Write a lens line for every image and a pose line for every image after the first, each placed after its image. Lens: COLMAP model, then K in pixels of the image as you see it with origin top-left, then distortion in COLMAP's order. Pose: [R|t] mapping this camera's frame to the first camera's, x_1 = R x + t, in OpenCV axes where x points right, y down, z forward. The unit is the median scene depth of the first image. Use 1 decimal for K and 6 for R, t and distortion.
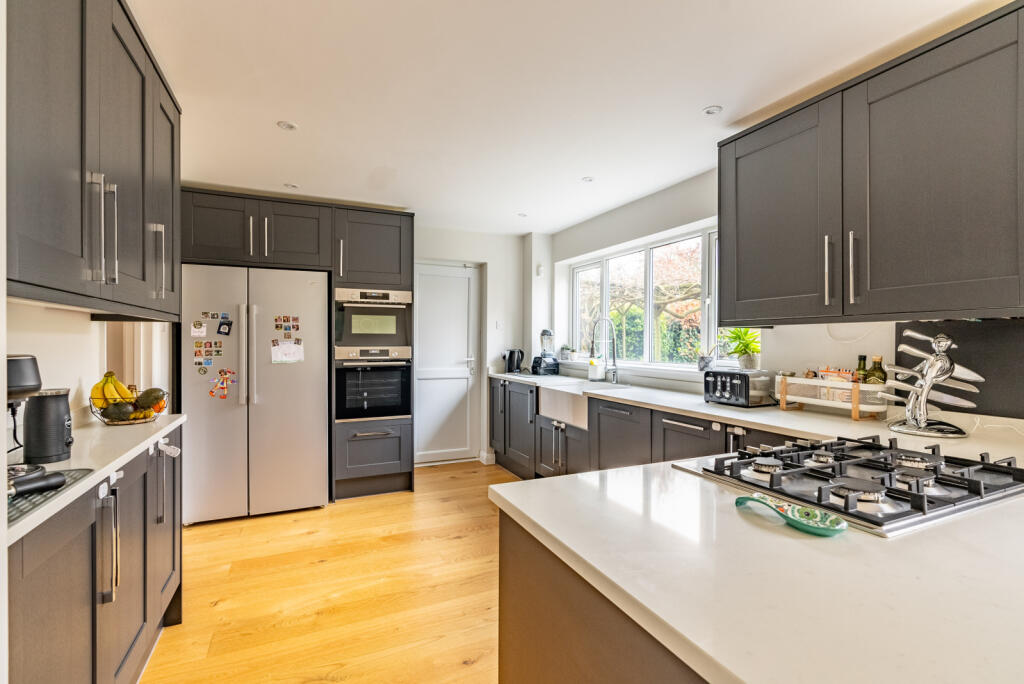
lens RADIAL K [[475.8, 0, 515.5], [0, 475.8, 342.9], [0, 0, 1]] dist [-0.010702, 0.000119]
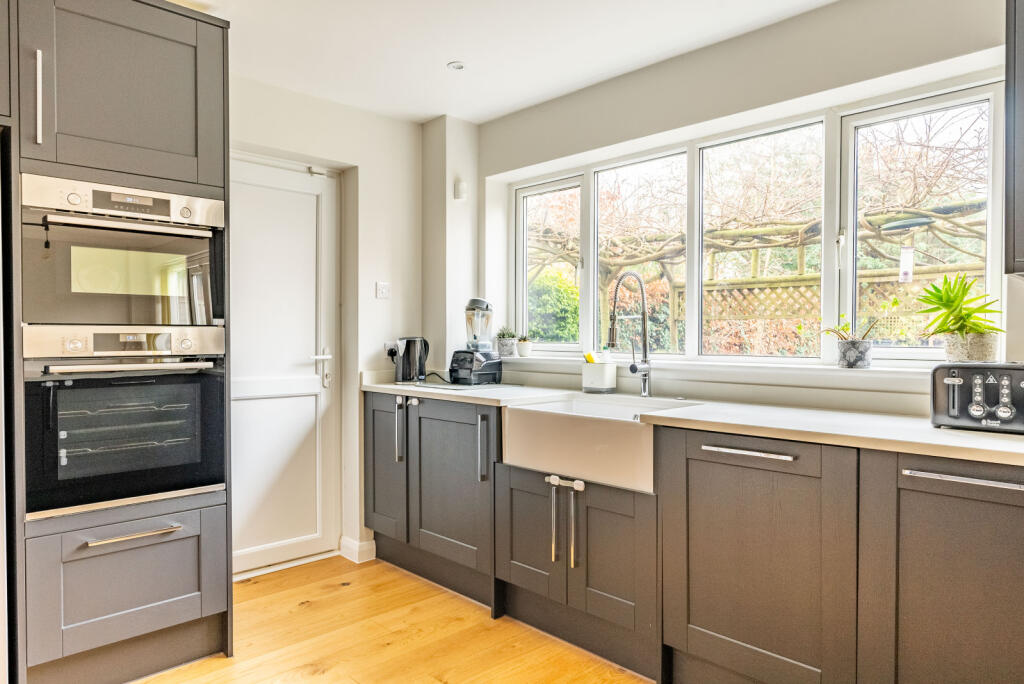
lens RADIAL K [[658.7, 0, 513.6], [0, 658.7, 346.7], [0, 0, 1]] dist [-0.012142, -0.000113]
pose [[0.939122, -0.007827, 0.343496, -0.176006], [0.004048, 0.999923, 0.011715, 0.019467], [-0.343561, -0.009612, 0.939081, 0.340615]]
